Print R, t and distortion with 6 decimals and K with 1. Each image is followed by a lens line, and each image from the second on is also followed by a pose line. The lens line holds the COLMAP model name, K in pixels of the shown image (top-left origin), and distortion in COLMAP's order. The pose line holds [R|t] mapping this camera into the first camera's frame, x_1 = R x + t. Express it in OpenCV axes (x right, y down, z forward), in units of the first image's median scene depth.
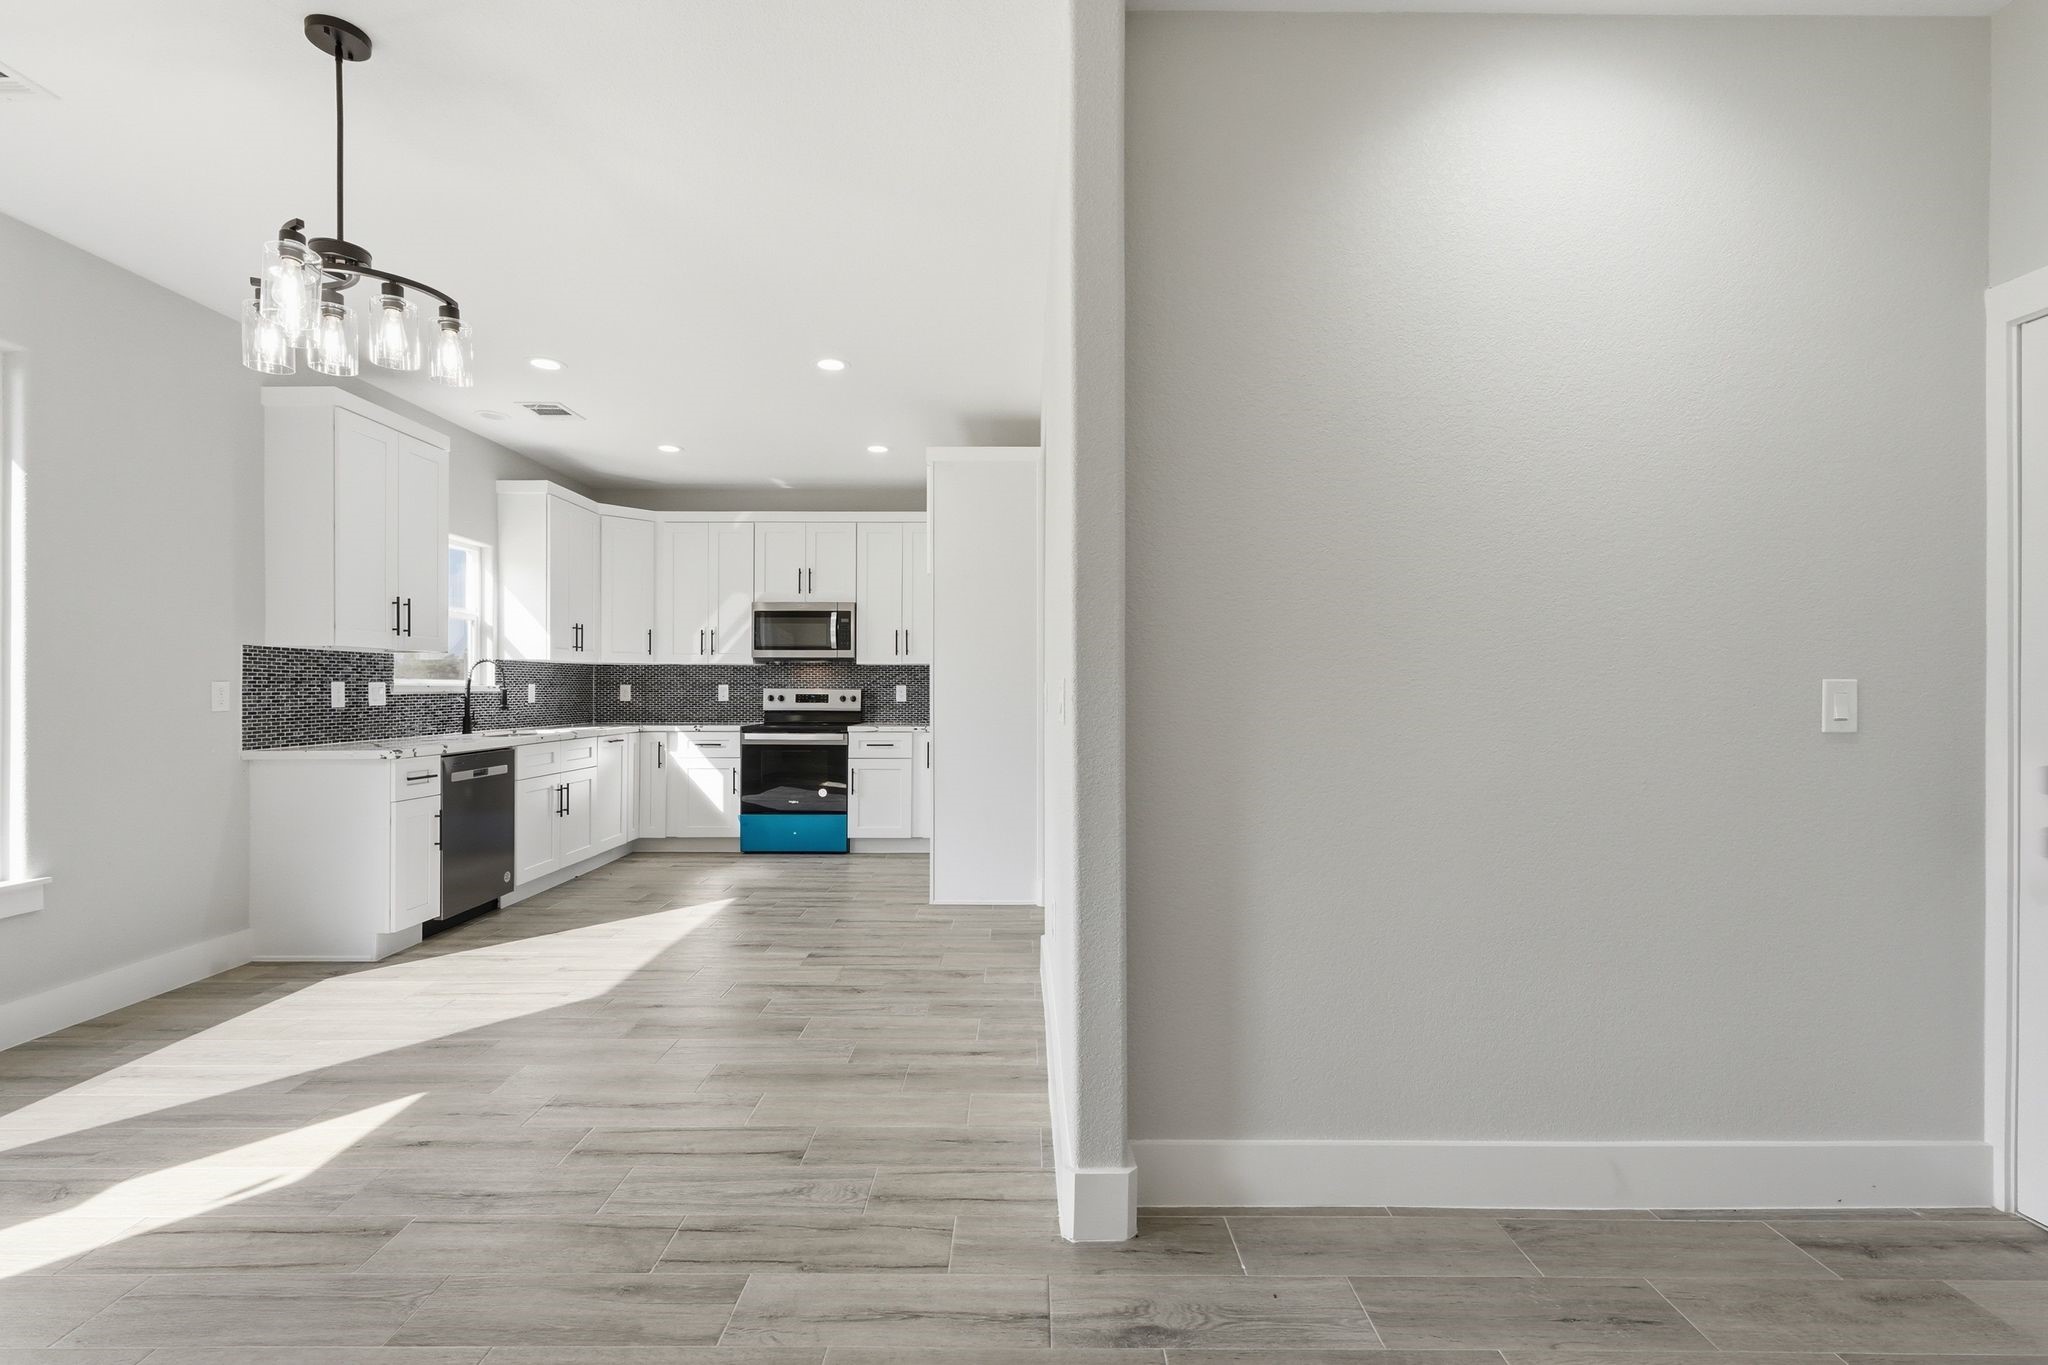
lens RADIAL K [[907.8, 0, 1020.7], [0, 907.8, 686.4], [0, 0, 1]] dist [0.000874, -0.000111]
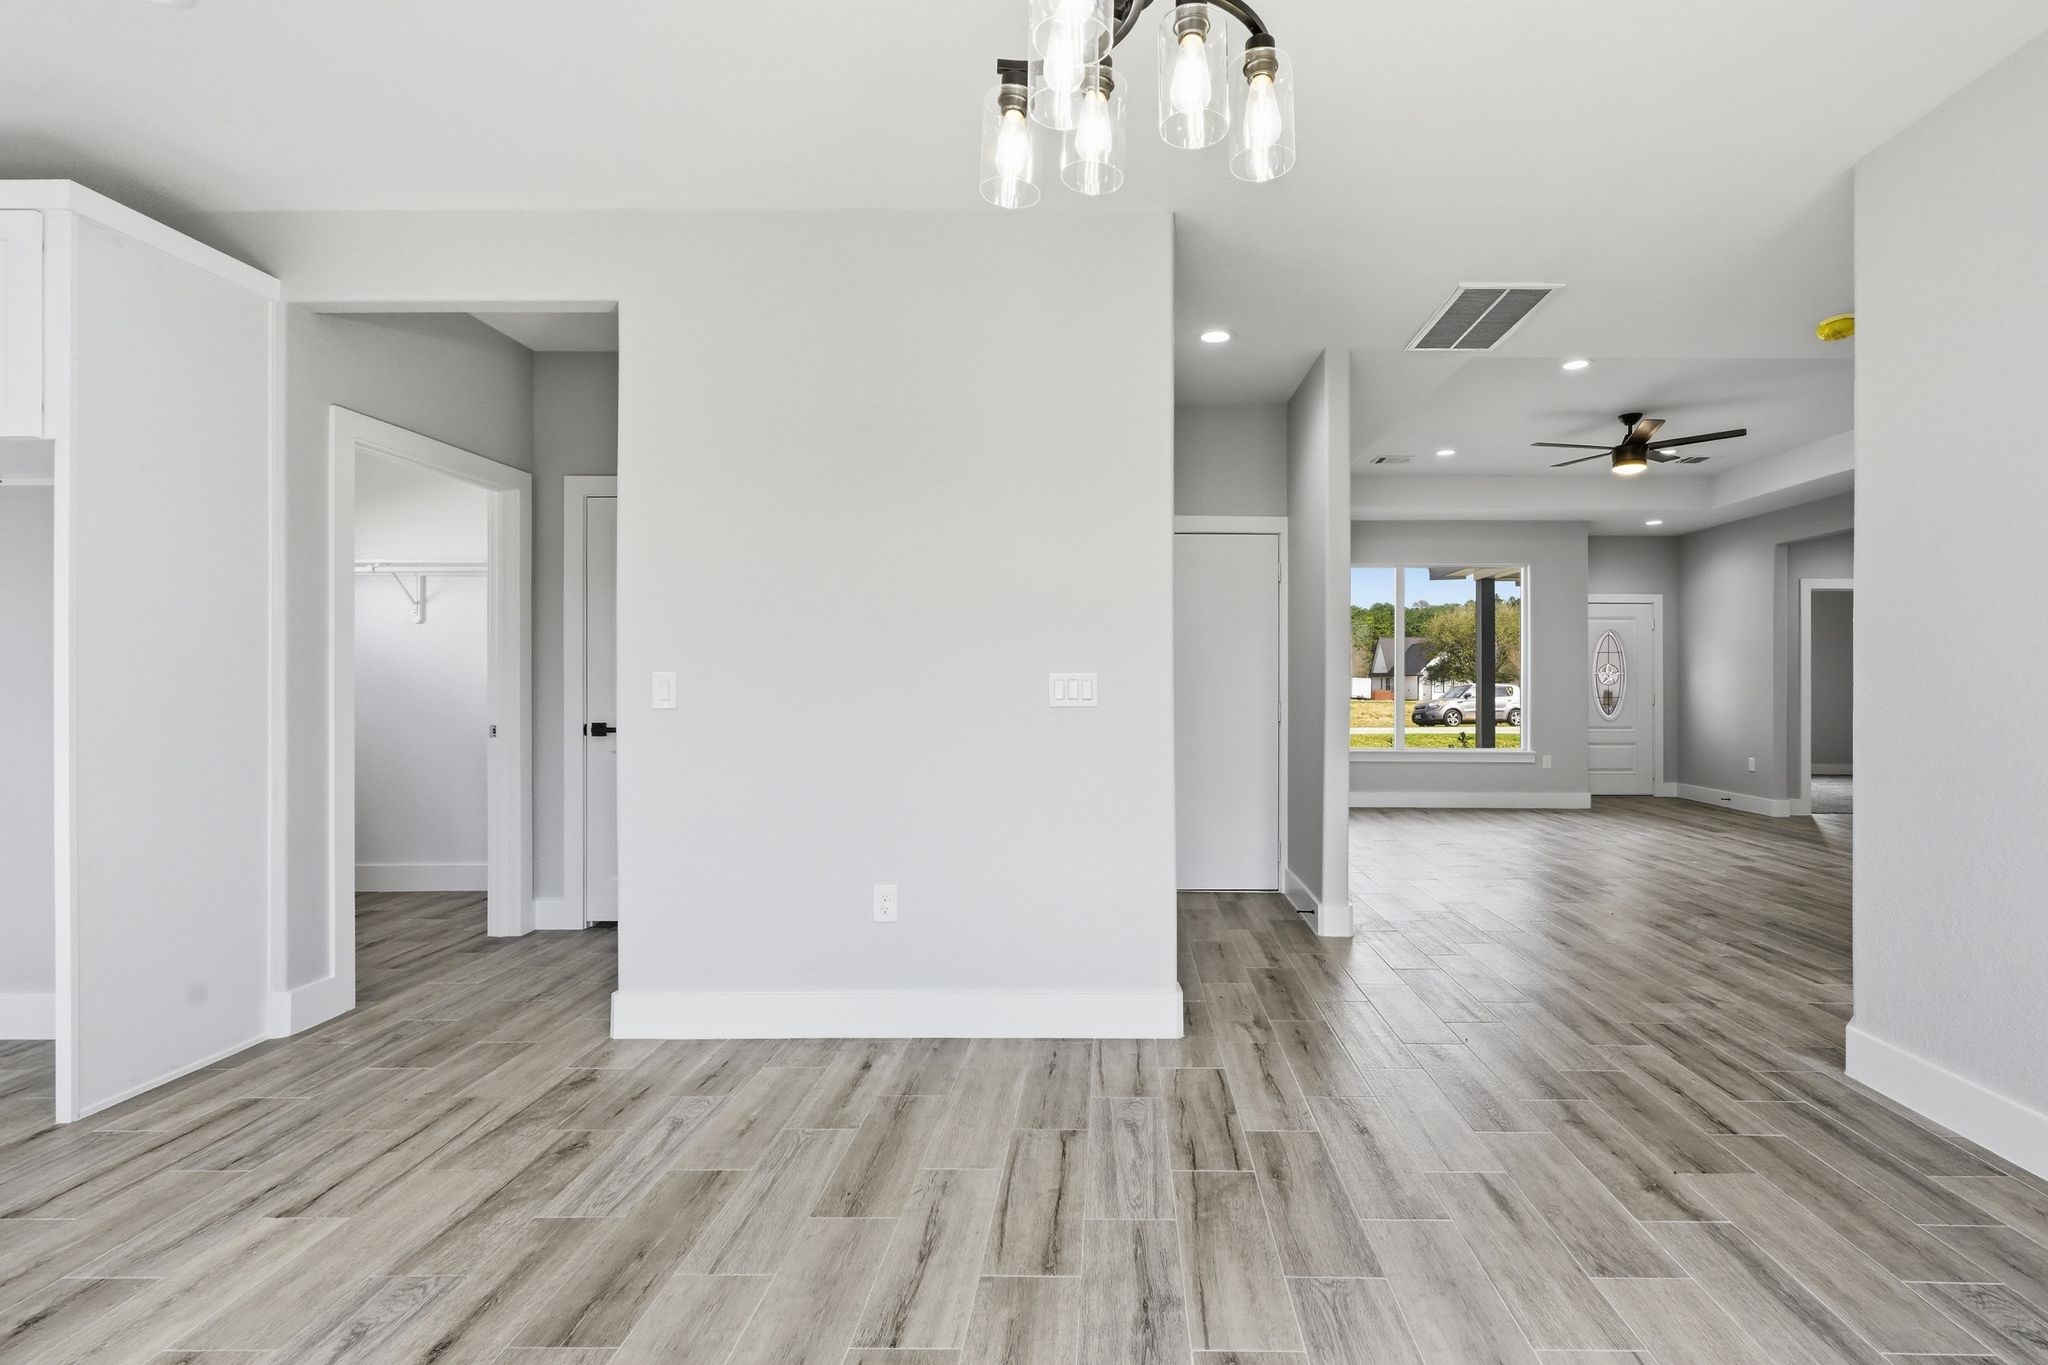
lens RADIAL K [[938.3, 0, 1111.0], [0, 938.3, 678.8], [0, 0, 1]] dist [0.003601, 0.000054]
pose [[0.001129, -0.000989, 0.999999, -0.601218], [-0.002485, 0.999996, 0.000992, -0.001417], [-0.999996, -0.002486, 0.001127, 0.434537]]
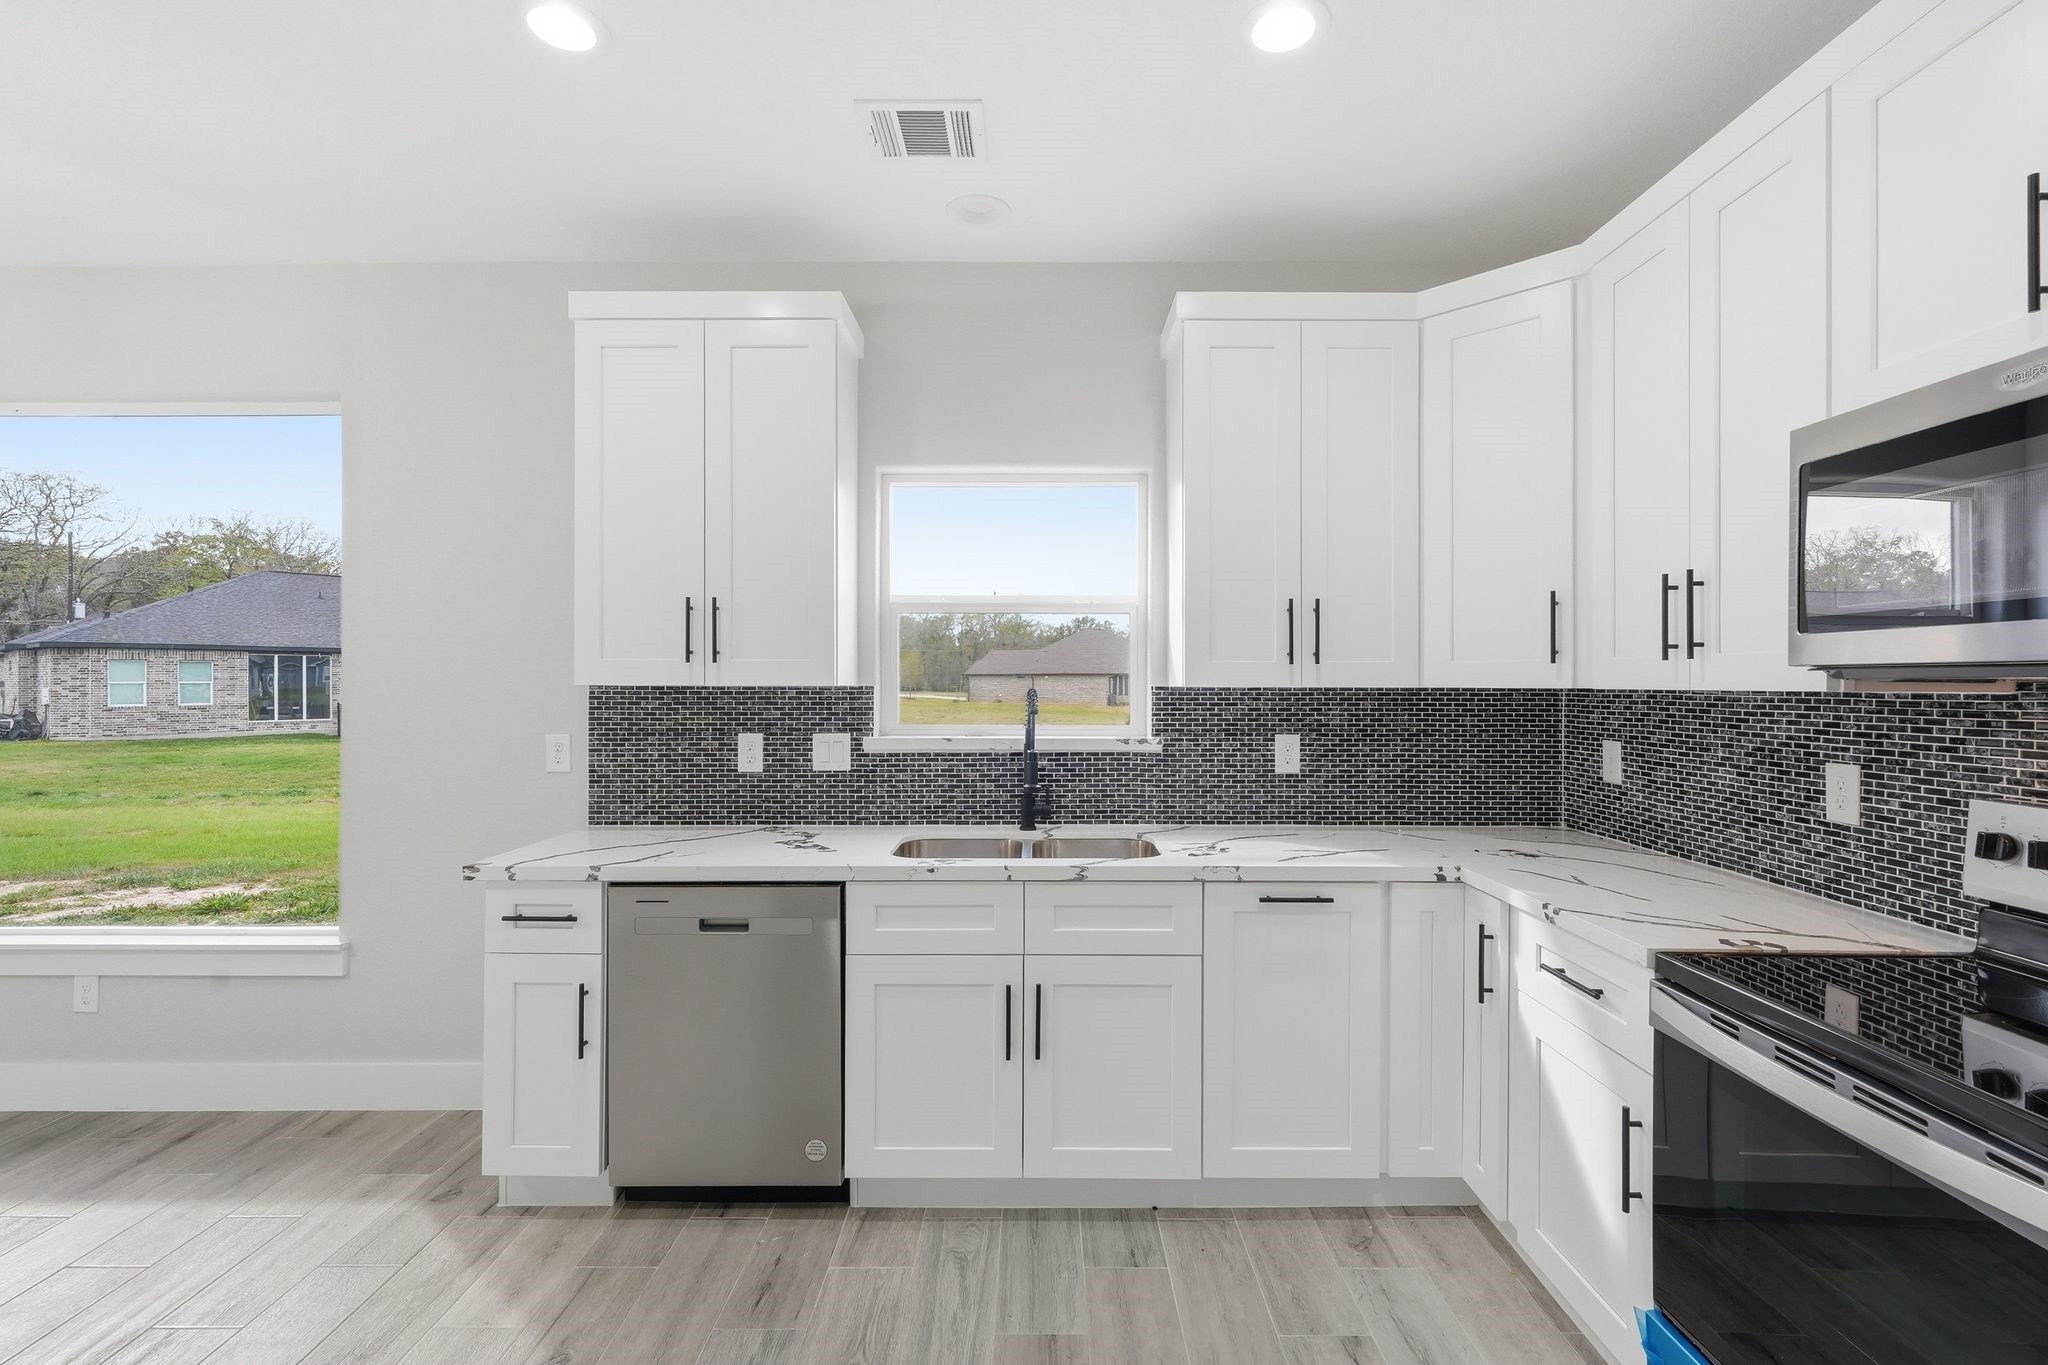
lens RADIAL K [[905.0, 0, 1033.1], [0, 905.0, 677.1], [0, 0, 1]] dist [0.000621, -0.000031]
pose [[0.004520, -0.003447, -0.999984, -0.079211], [0.001632, 0.999993, -0.003440, -0.038292], [0.999988, -0.001617, 0.004526, 1.061382]]
